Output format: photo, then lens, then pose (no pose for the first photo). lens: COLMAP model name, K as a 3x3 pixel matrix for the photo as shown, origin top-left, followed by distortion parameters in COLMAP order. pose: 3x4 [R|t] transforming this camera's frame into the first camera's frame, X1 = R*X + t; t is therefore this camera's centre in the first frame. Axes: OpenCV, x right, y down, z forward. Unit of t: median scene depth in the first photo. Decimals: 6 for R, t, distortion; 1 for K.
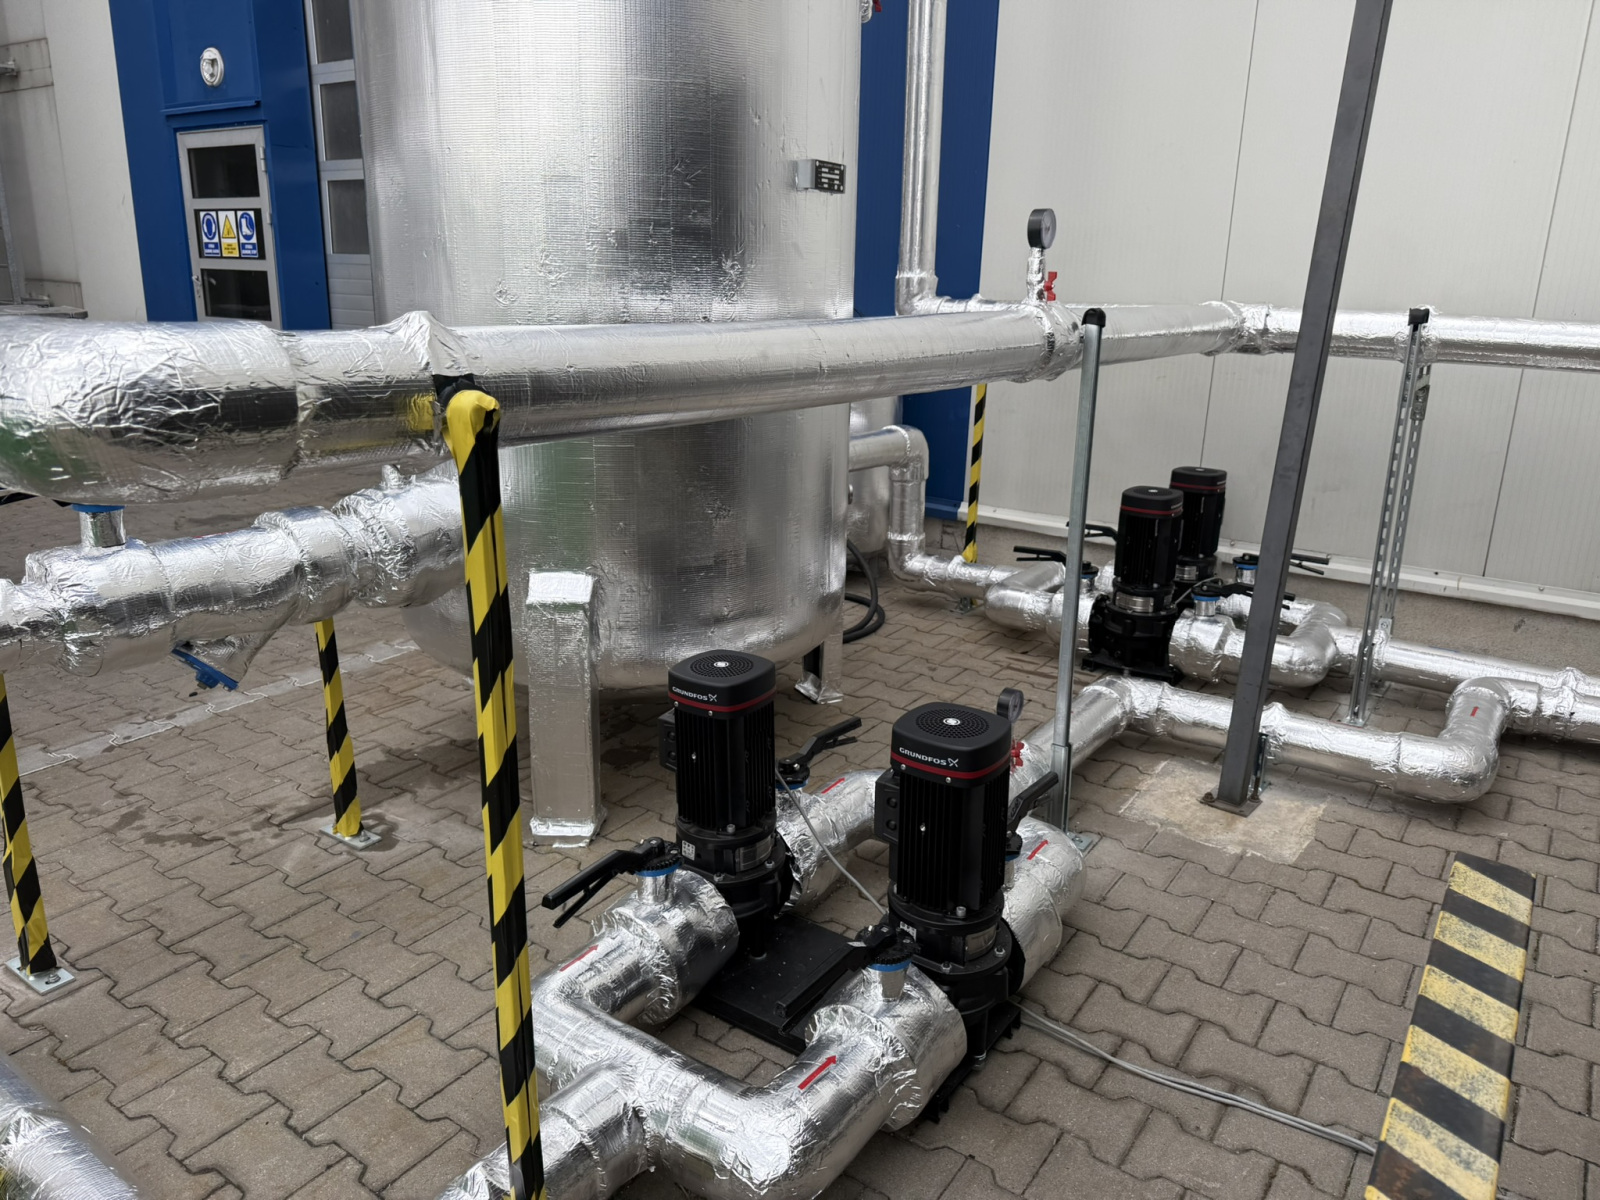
lens RADIAL K [[1127.4, 0, 810.9], [0, 1127.4, 584.6], [0, 0, 1]] dist [0.050197, -0.063946]
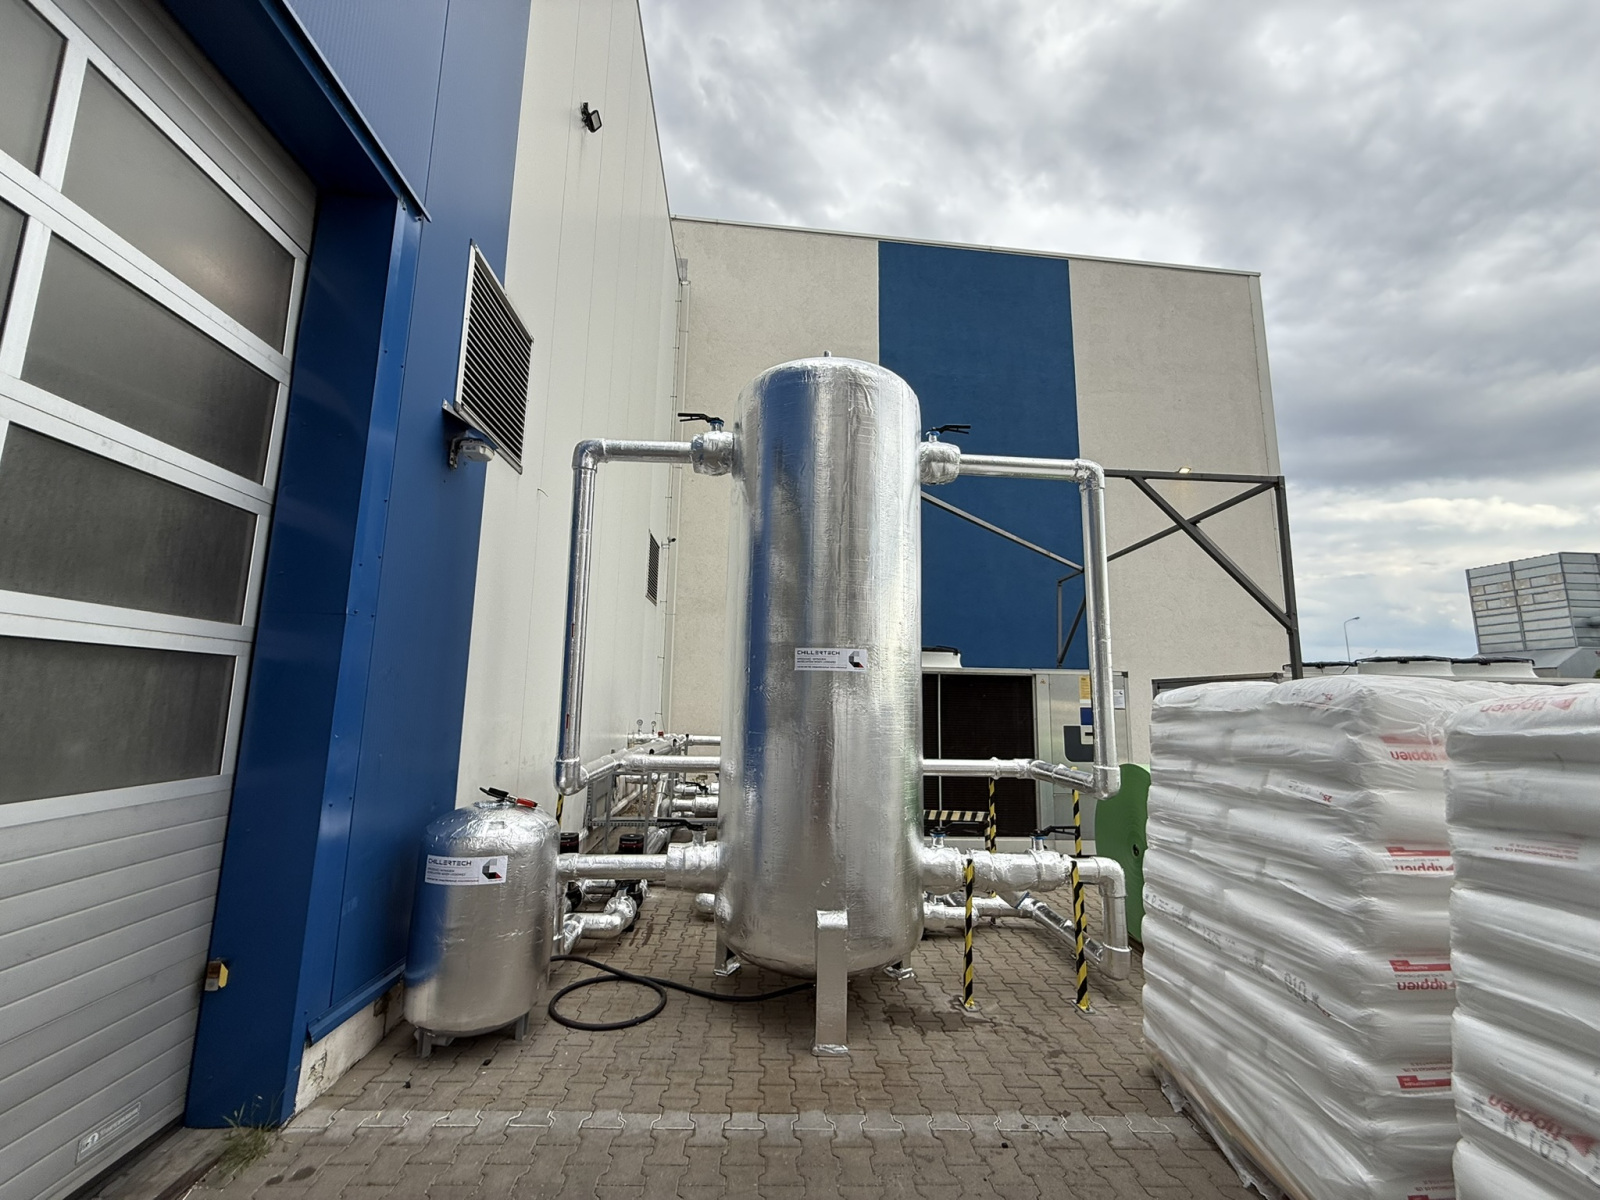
lens RADIAL K [[635.5, 0, 795.1], [0, 635.5, 598.0], [0, 0, 1]] dist [-0.000194, -0.000115]
pose [[-0.614598, 0.095990, 0.782978, -1.319557], [0.178731, 0.983701, 0.019697, -0.716191], [-0.768326, 0.152048, -0.621737, 1.997168]]
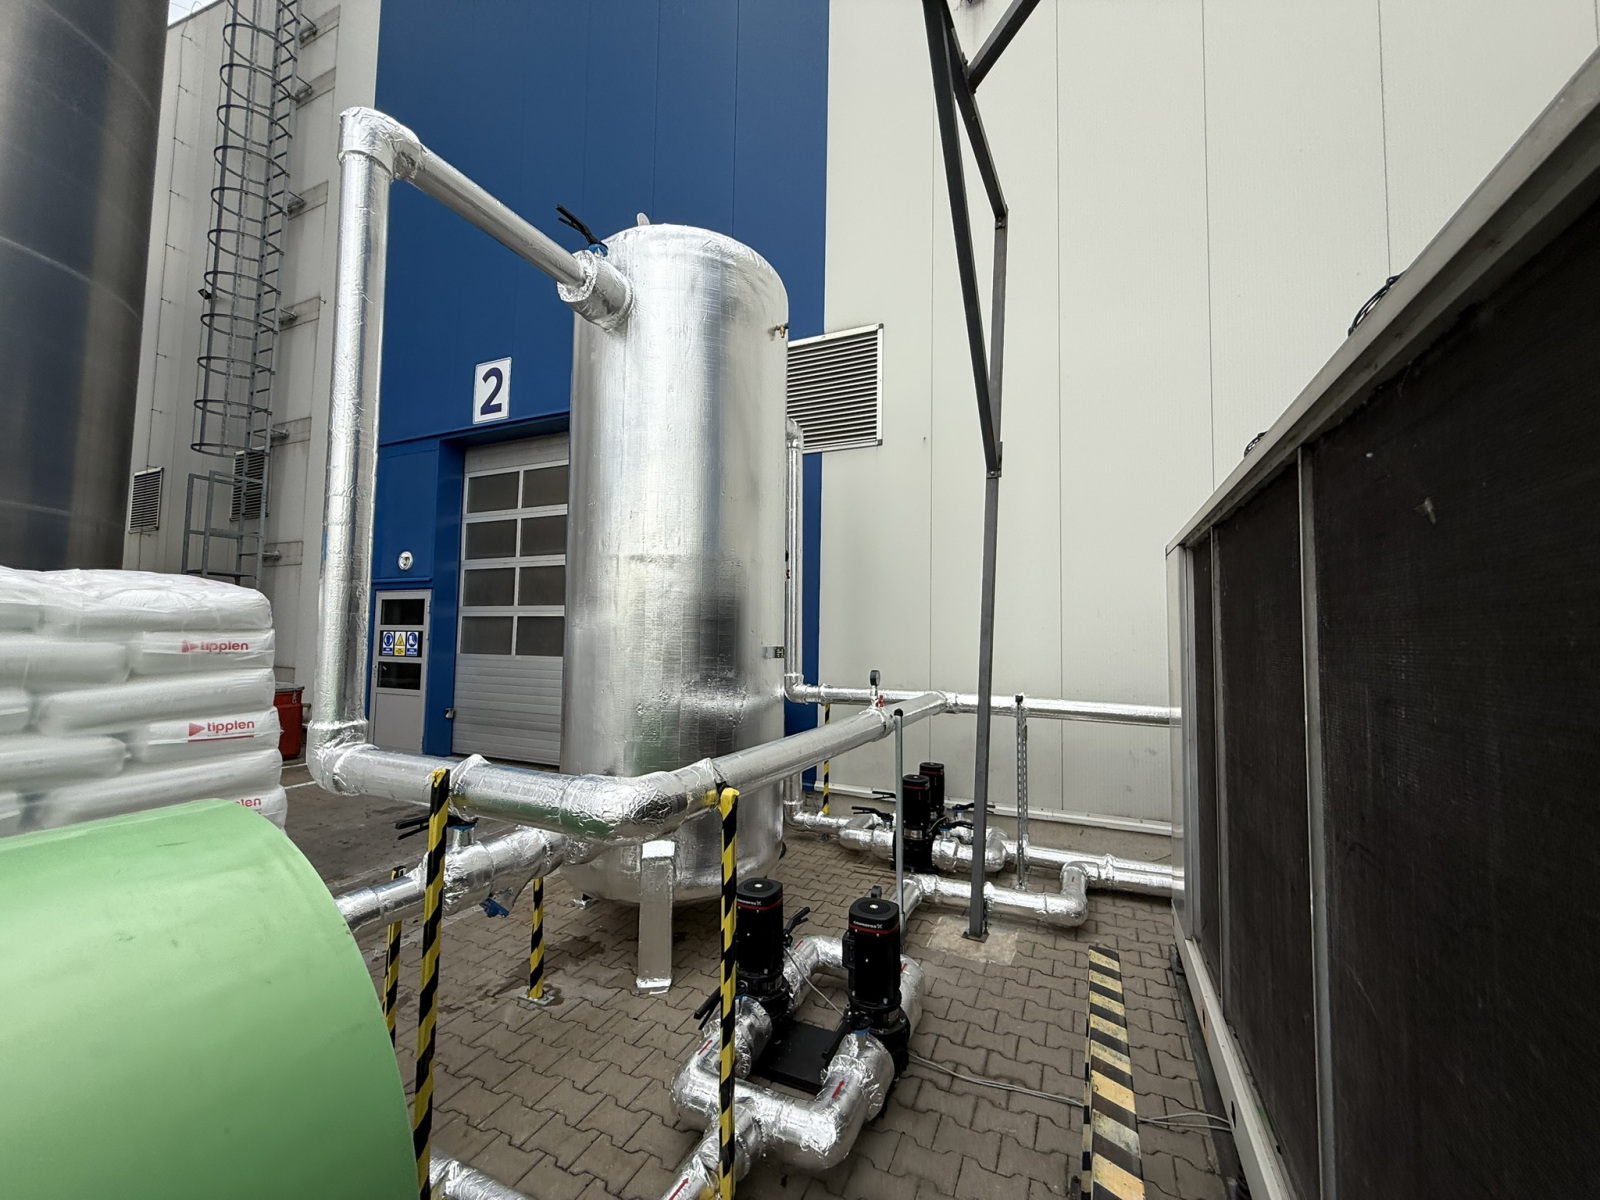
lens RADIAL K [[635.5, 0, 793.8], [0, 635.5, 600.4], [0, 0, 1]] dist [-0.000194, -0.000115]
pose [[0.985435, 0.000571, 0.170051, -0.168909], [0.053797, 0.947589, -0.314929, -0.045749], [-0.161318, 0.319490, 0.933757, -0.246061]]
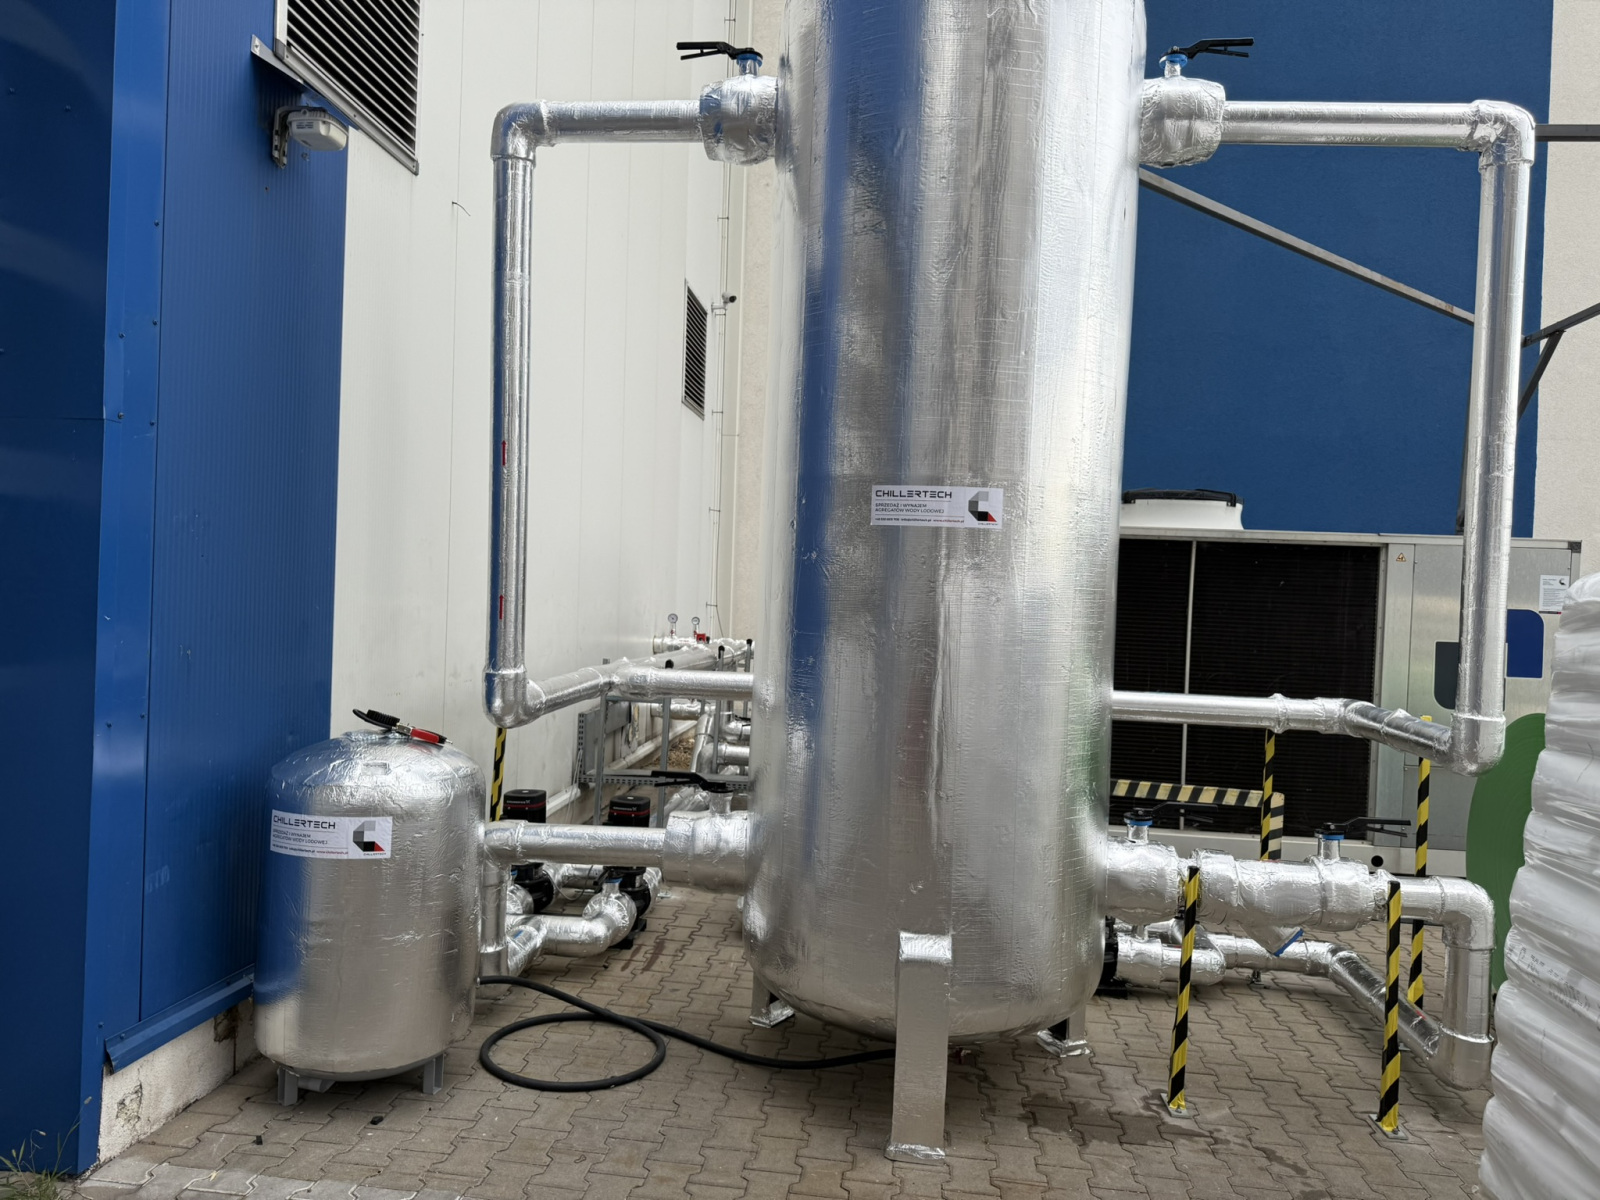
lens RADIAL K [[1127.4, 0, 812.0], [0, 1127.4, 589.9], [0, 0, 1]] dist [0.050197, -0.063946]
pose [[-0.489434, -0.040900, 0.871081, -1.375893], [0.184167, 0.971521, 0.149094, -0.677853], [-0.852371, 0.233396, -0.467963, 1.890674]]
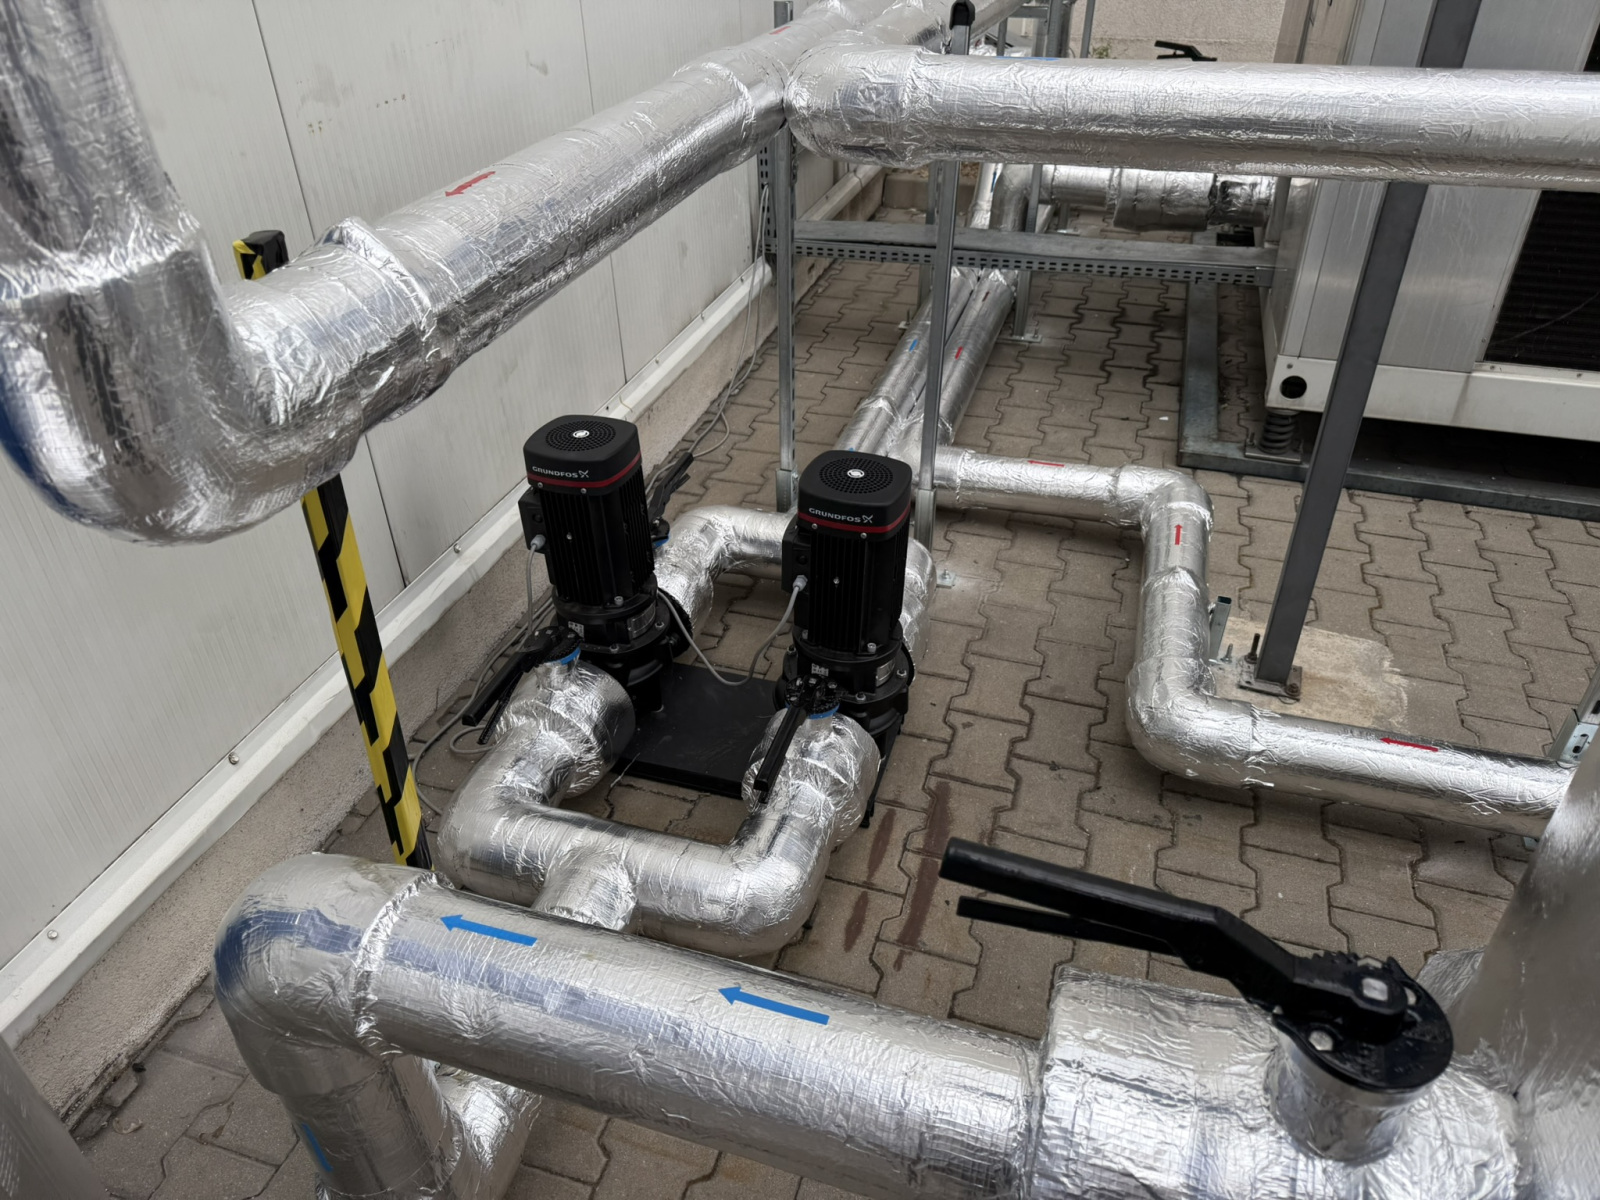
lens RADIAL K [[1127.4, 0, 791.2], [0, 1127.4, 601.5], [0, 0, 1]] dist [0.050197, -0.063946]
pose [[-0.293105, -0.550898, 0.781410, -0.141514], [0.266925, 0.737656, 0.620173, -0.478079], [-0.918064, 0.390354, -0.069162, 1.457201]]
